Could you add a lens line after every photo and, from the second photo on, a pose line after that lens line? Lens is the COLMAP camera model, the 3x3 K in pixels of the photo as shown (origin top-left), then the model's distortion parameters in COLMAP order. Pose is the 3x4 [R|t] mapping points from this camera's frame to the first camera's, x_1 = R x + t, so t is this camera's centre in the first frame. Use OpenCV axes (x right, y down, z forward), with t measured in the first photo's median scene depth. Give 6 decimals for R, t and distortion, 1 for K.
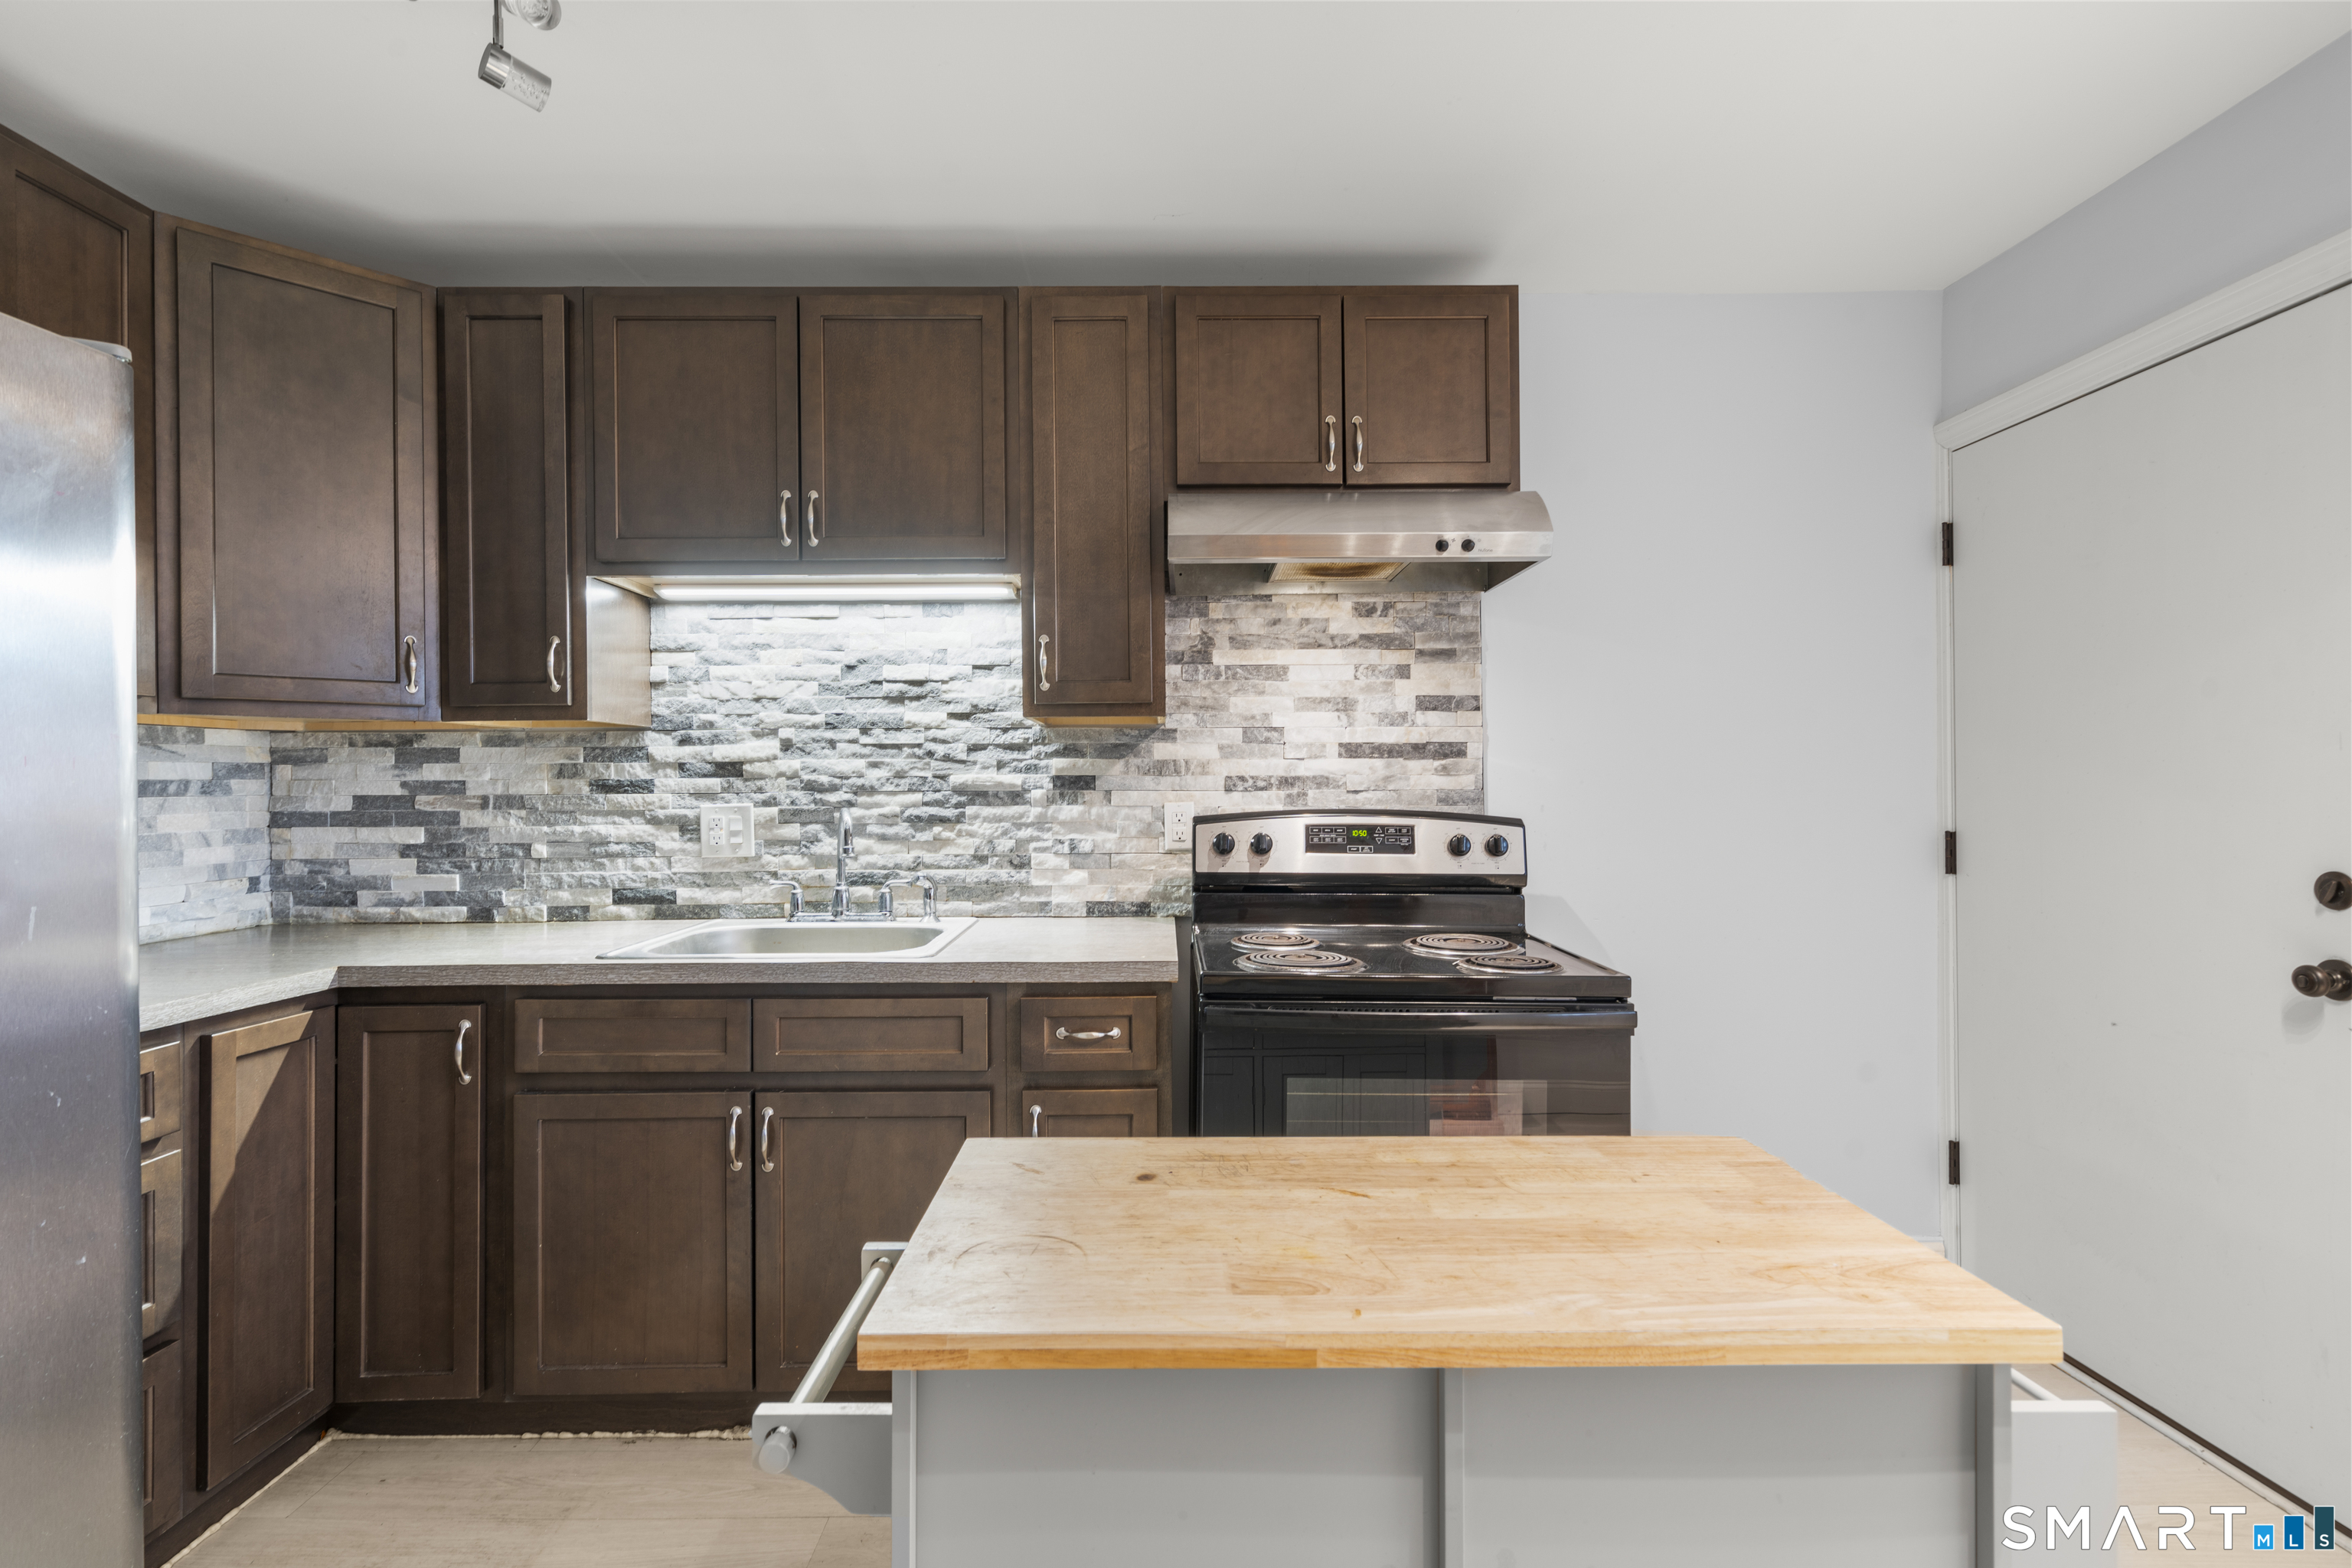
lens RADIAL K [[1078.1, 0, 1176.0], [0, 1078.1, 784.0], [0, 0, 1]] dist [-0.013679, 0.008342]
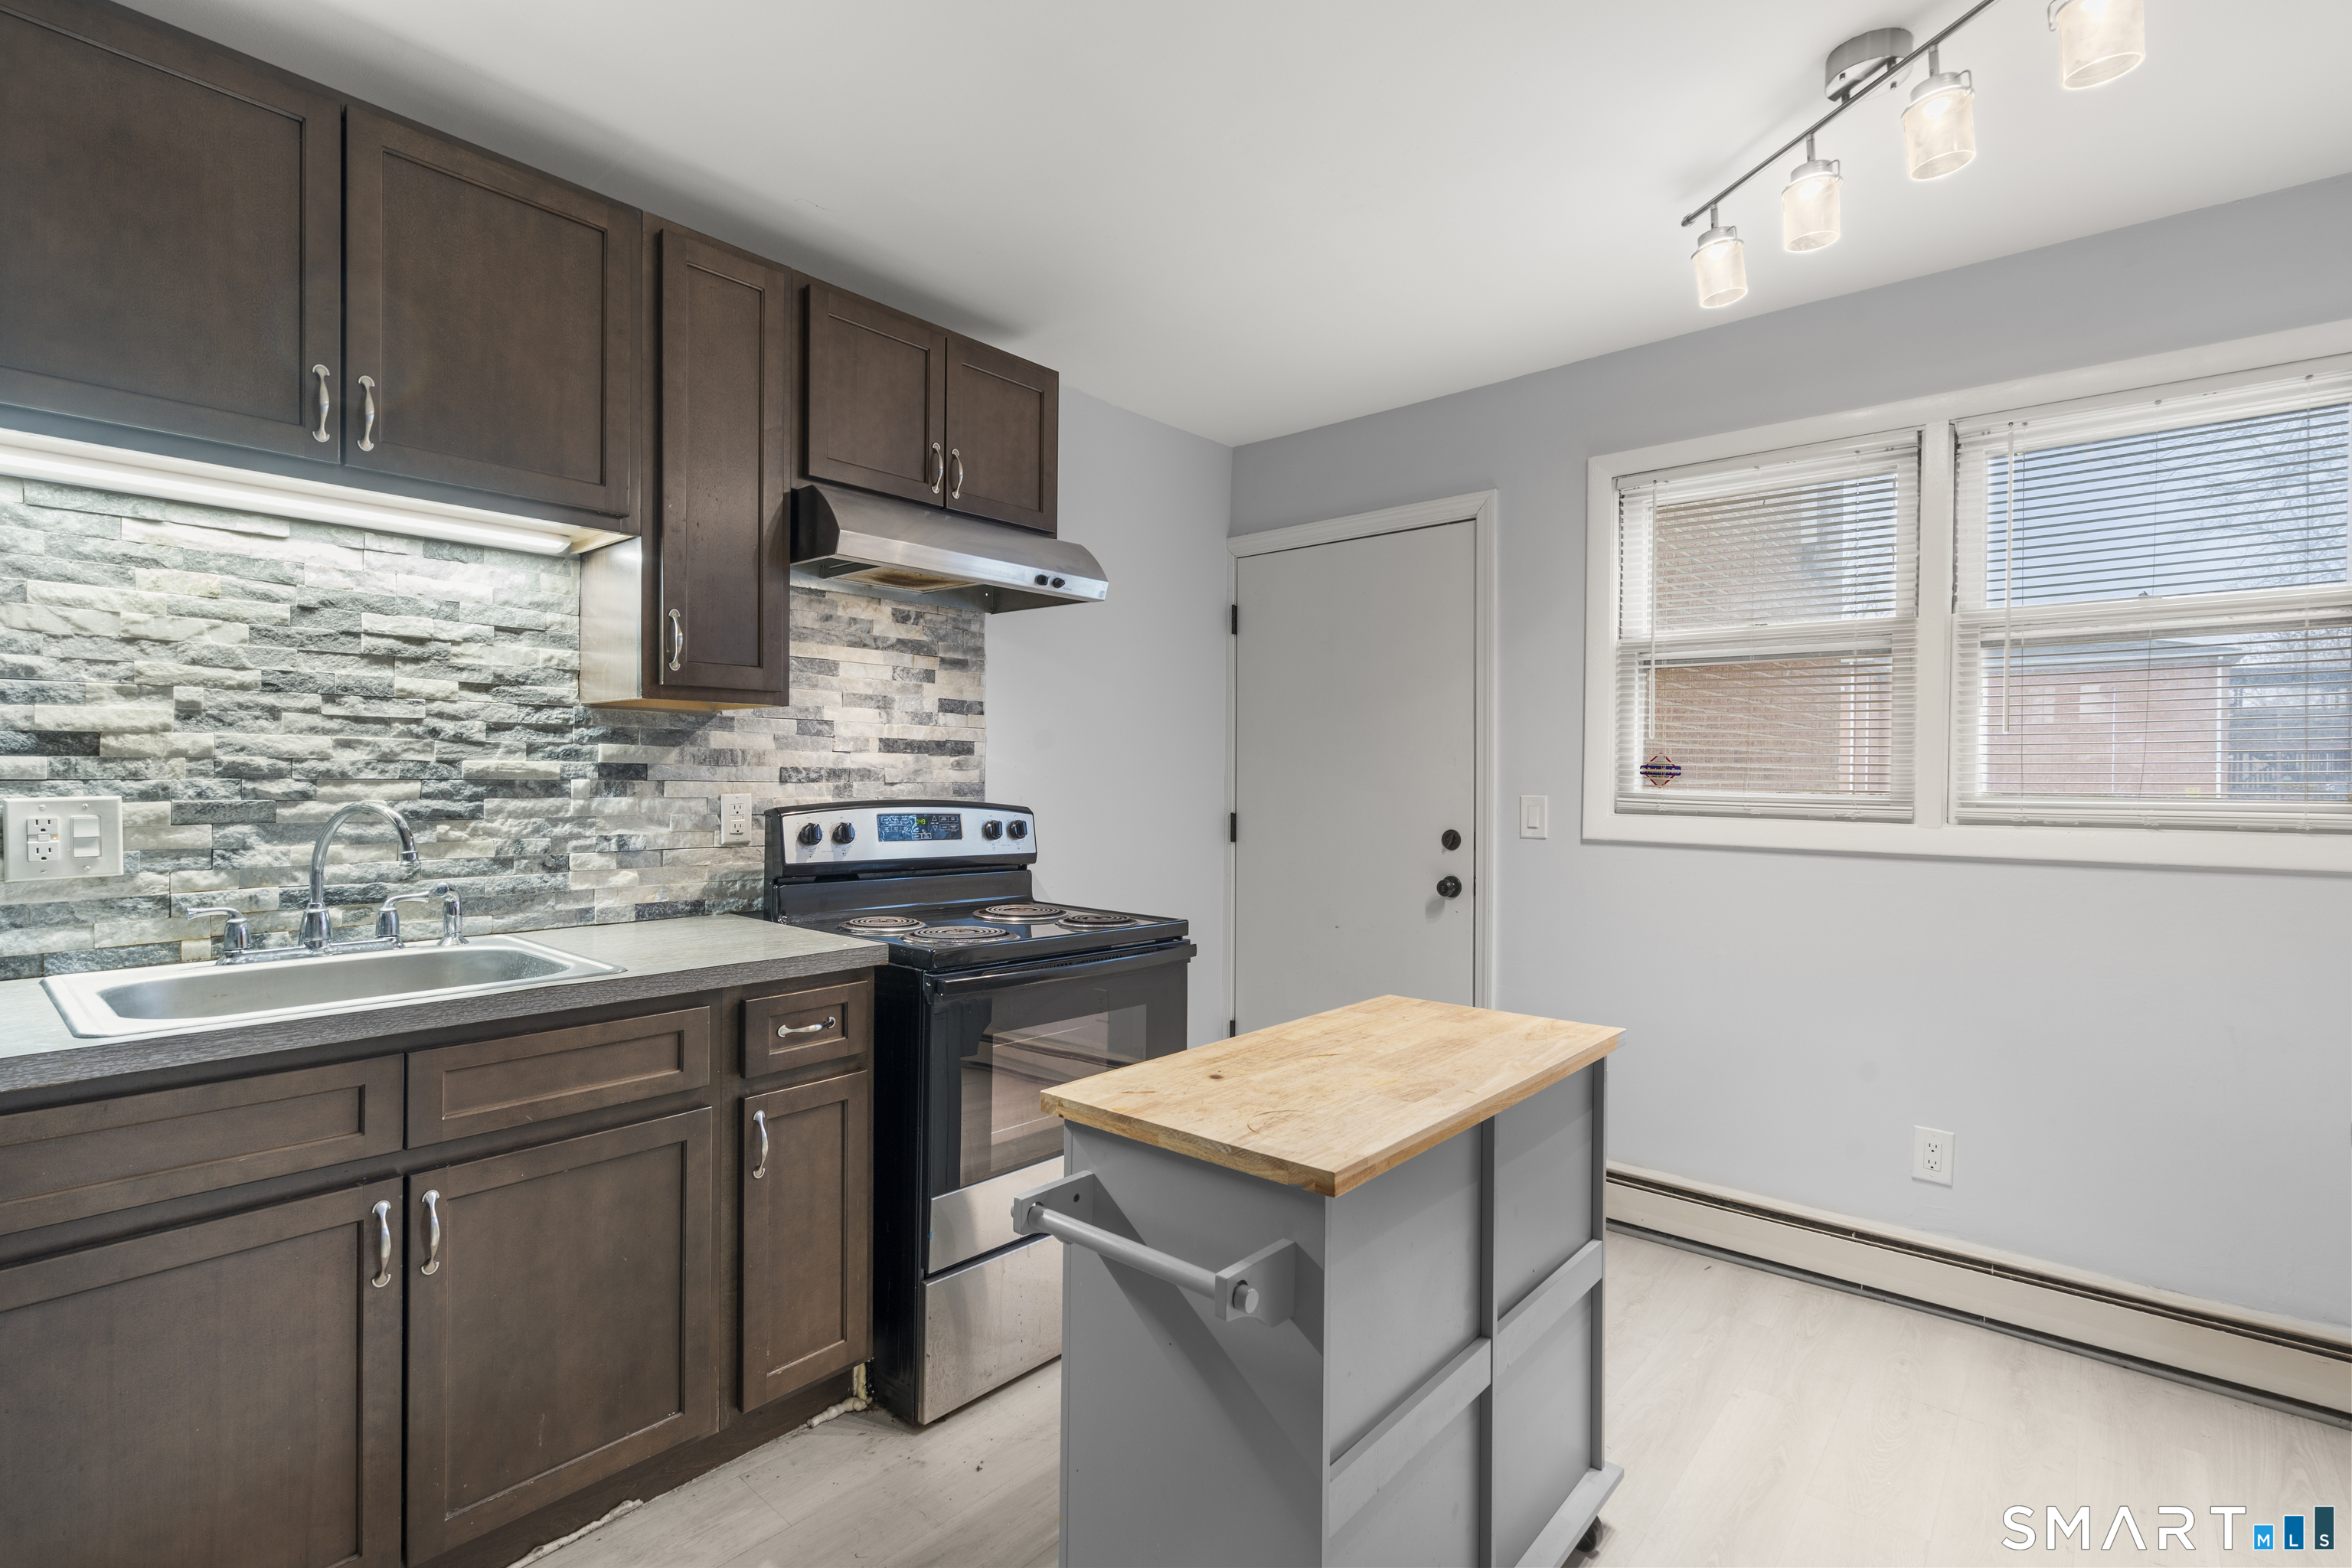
lens RADIAL K [[1078.1, 0, 1176.0], [0, 1078.1, 784.0], [0, 0, 1]] dist [-0.013679, 0.008342]
pose [[0.659670, 0.006014, 0.751531, -0.459928], [-0.011661, 0.999930, 0.002234, 0.001657], [-0.751465, -0.010238, 0.659694, 0.073528]]
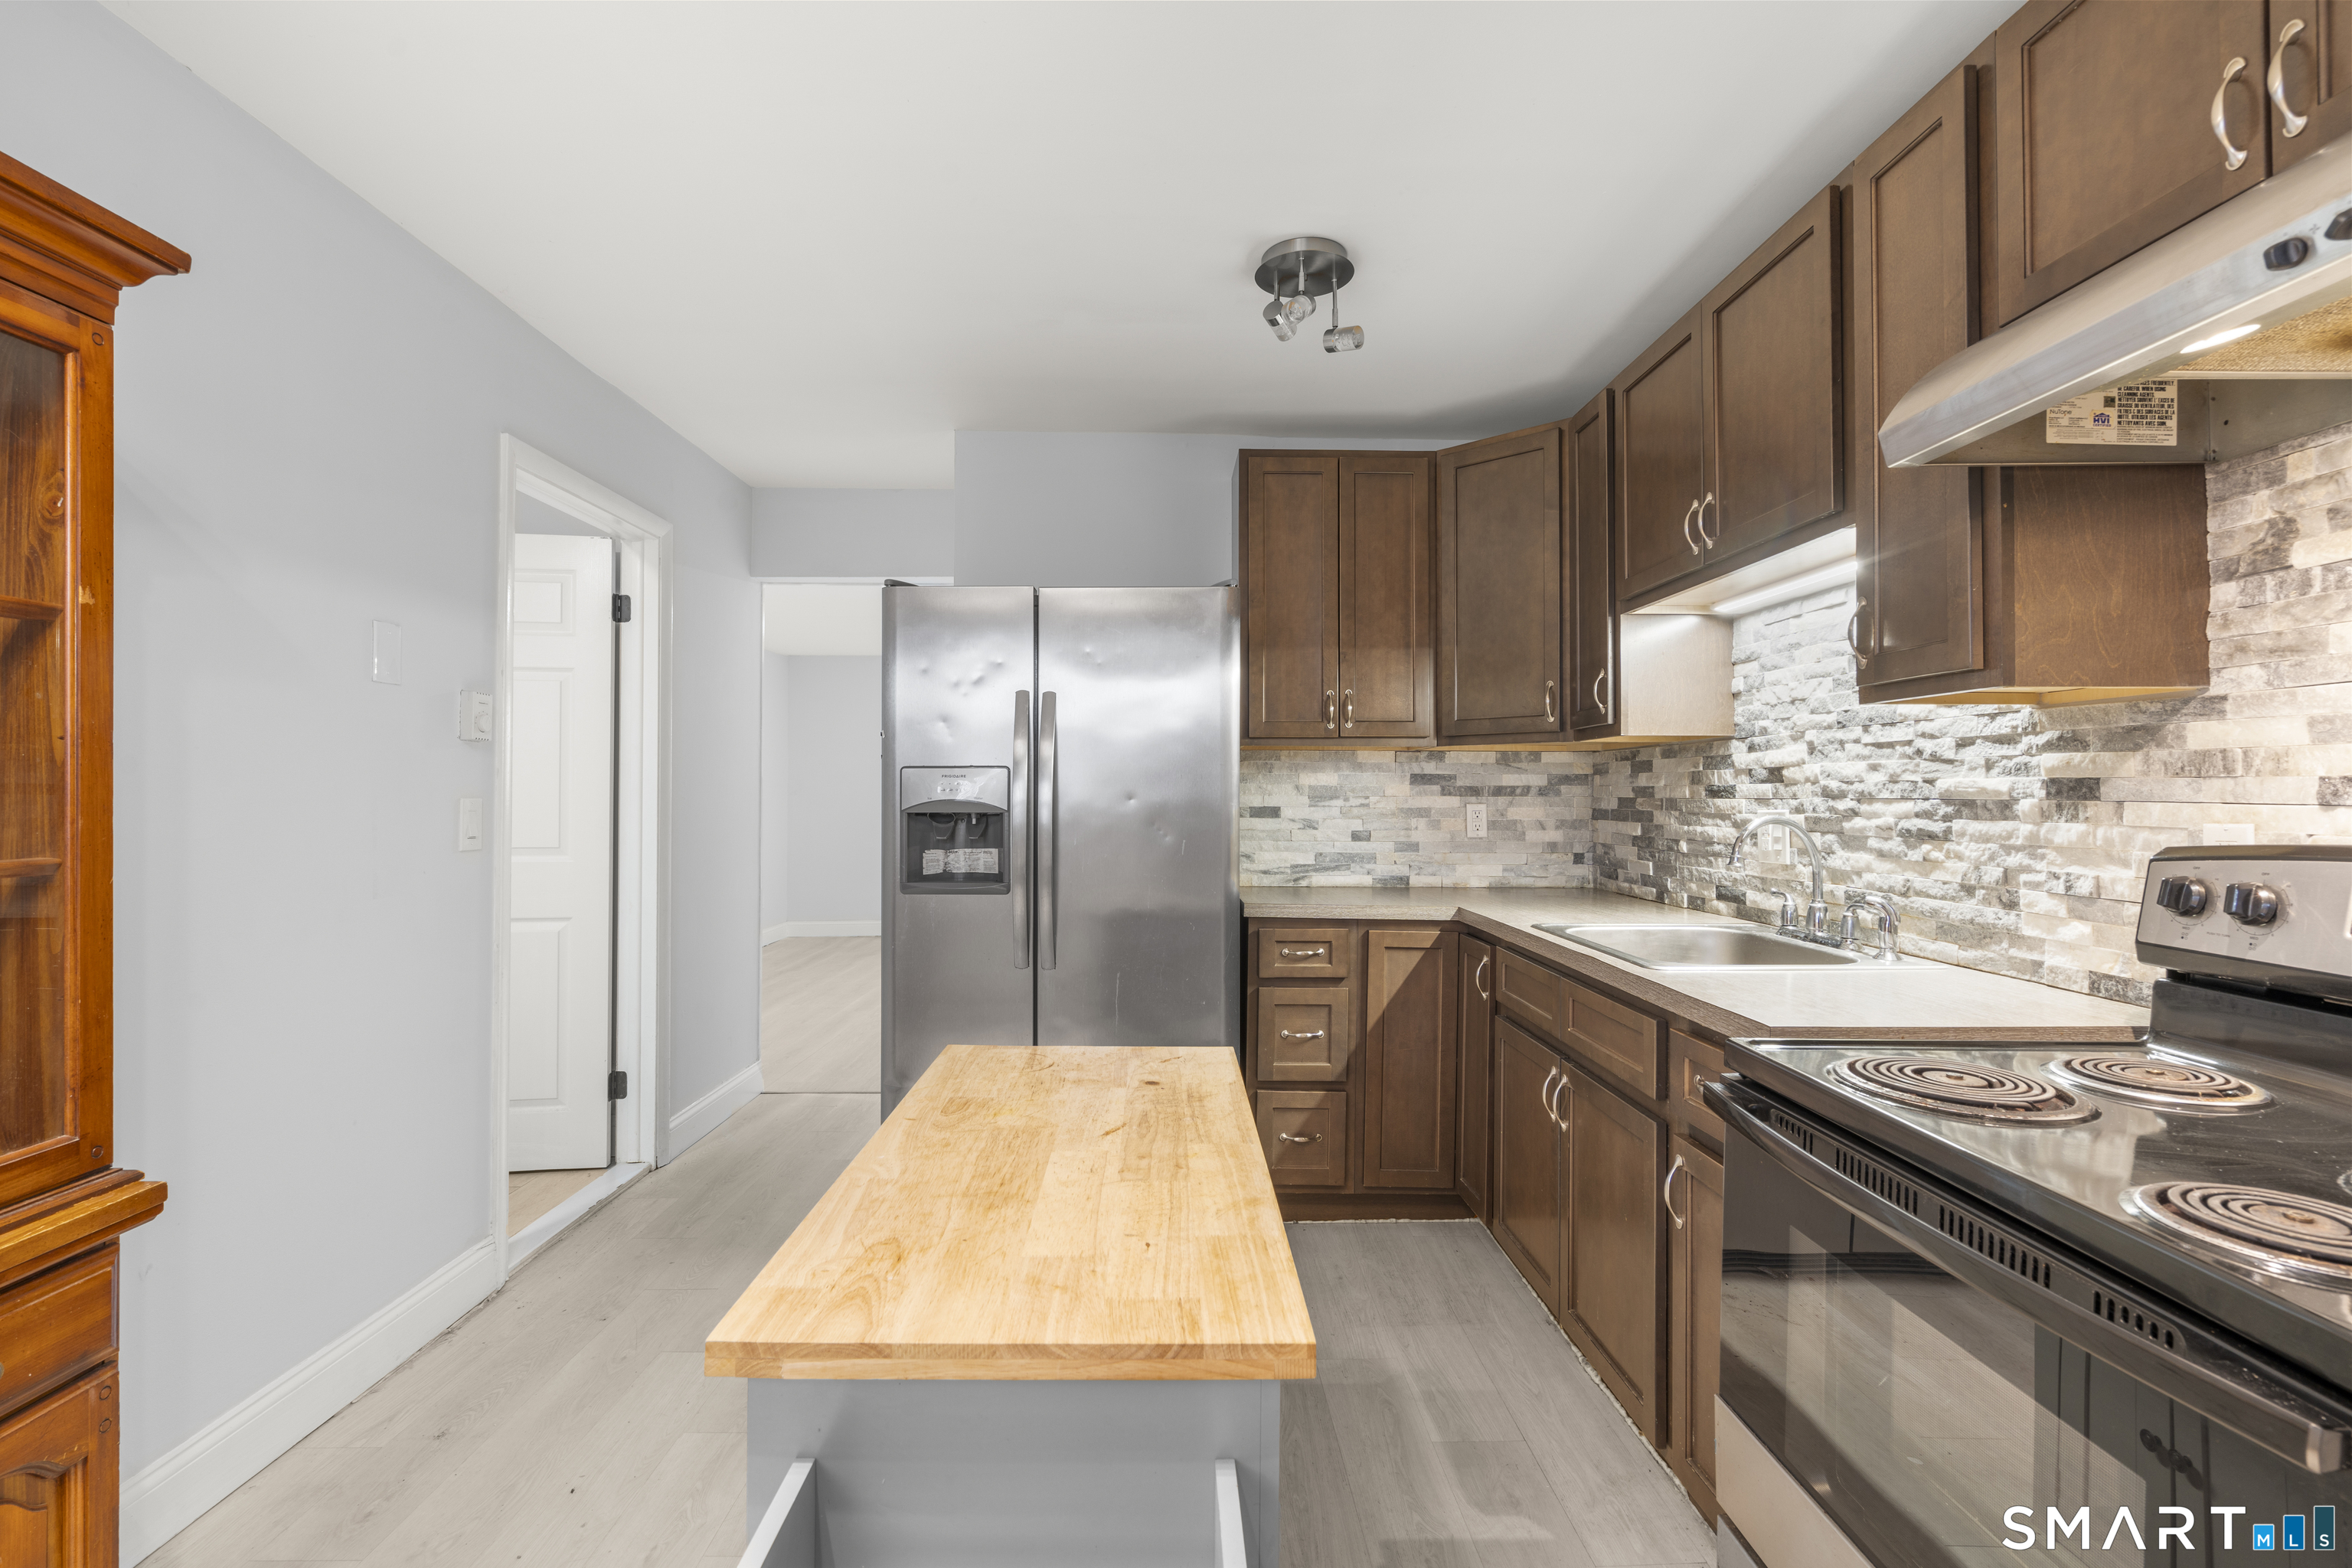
lens RADIAL K [[1071.4, 0, 1176.0], [0, 1071.4, 784.0], [0, 0, 1]] dist [-0.001796, 0.001031]
pose [[0.004977, -0.002612, -0.999984, 0.564583], [-0.003689, 0.999990, -0.002631, -0.000560], [0.999981, 0.003702, 0.004967, 0.443967]]
